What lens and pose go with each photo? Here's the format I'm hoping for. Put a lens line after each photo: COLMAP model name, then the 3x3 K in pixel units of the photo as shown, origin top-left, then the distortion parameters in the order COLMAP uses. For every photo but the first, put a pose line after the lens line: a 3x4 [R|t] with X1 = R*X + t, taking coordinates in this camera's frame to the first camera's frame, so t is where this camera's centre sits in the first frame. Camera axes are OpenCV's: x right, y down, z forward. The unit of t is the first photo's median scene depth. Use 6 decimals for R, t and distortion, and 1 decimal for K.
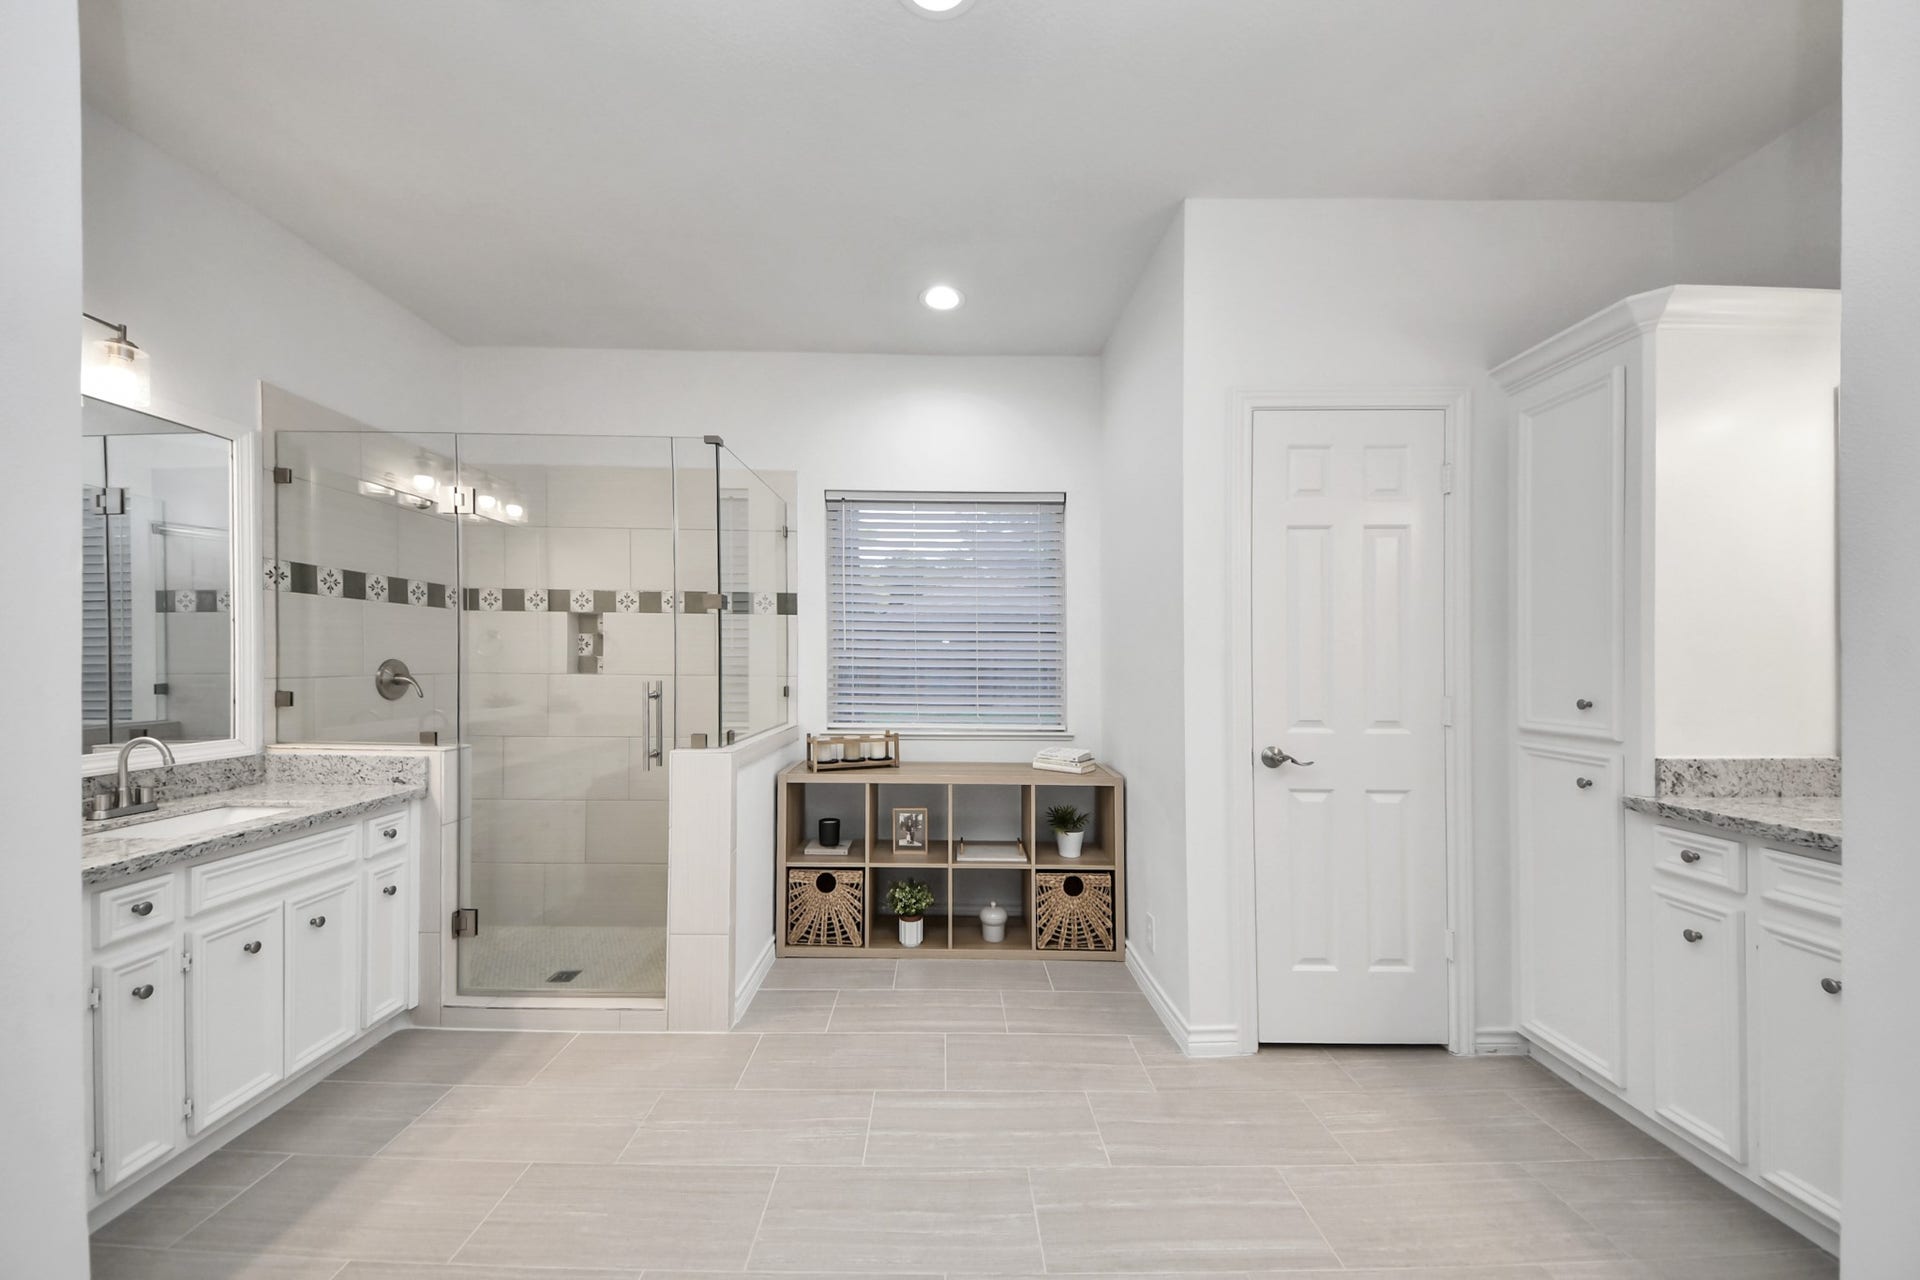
lens RADIAL K [[710.0, 0, 960.0], [0, 710.0, 640.0], [0, 0, 1]] dist [-0.056157, -0.000223]
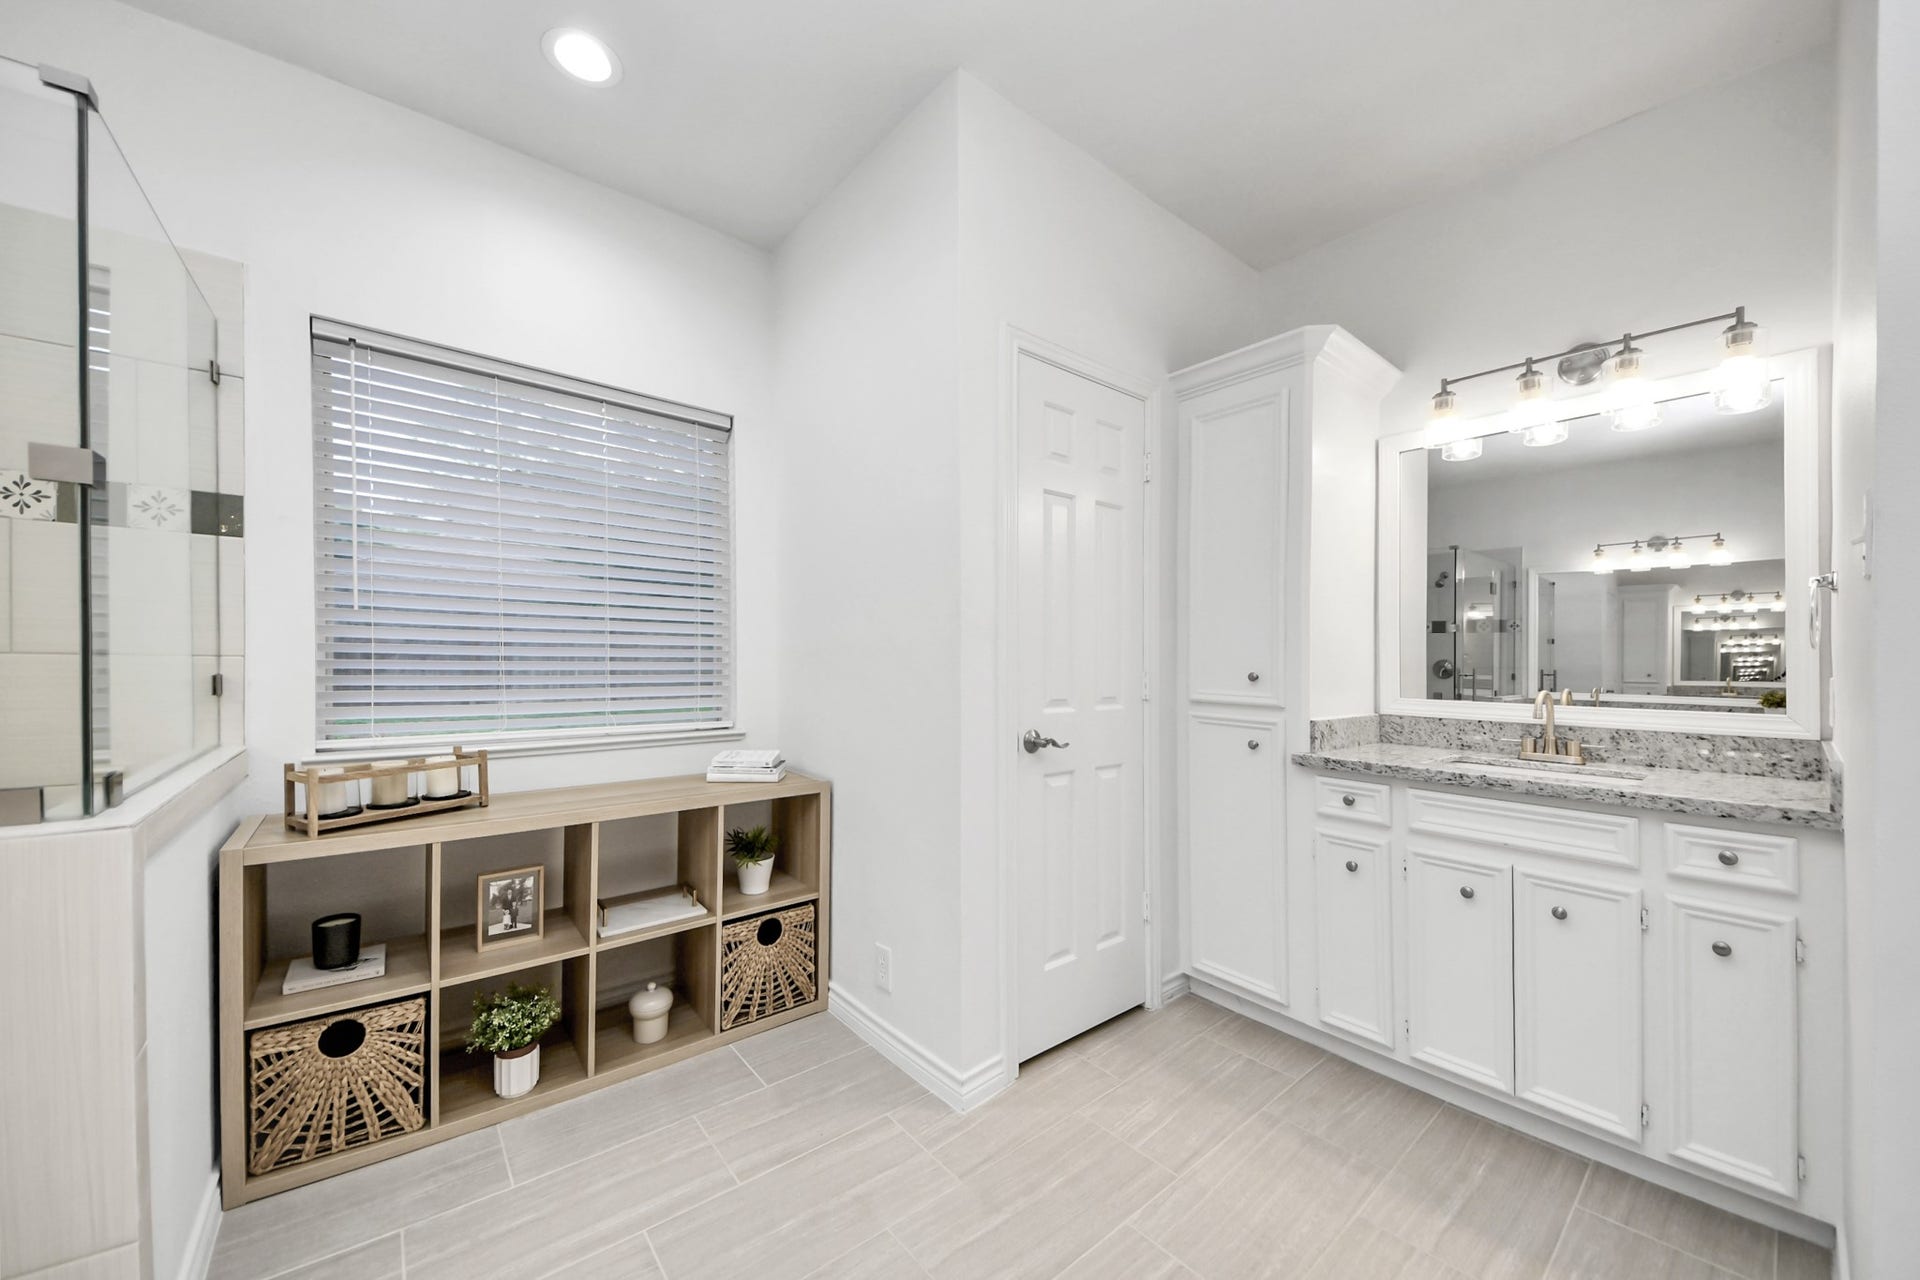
lens RADIAL K [[688.5, 0, 966.8], [0, 688.5, 651.5], [0, 0, 1]] dist [0.006469, -0.020569]
pose [[0.767728, 0.004340, 0.640762, -0.153405], [-0.022063, 0.999563, 0.019664, 0.029065], [-0.640396, -0.029234, 0.767488, 0.305713]]
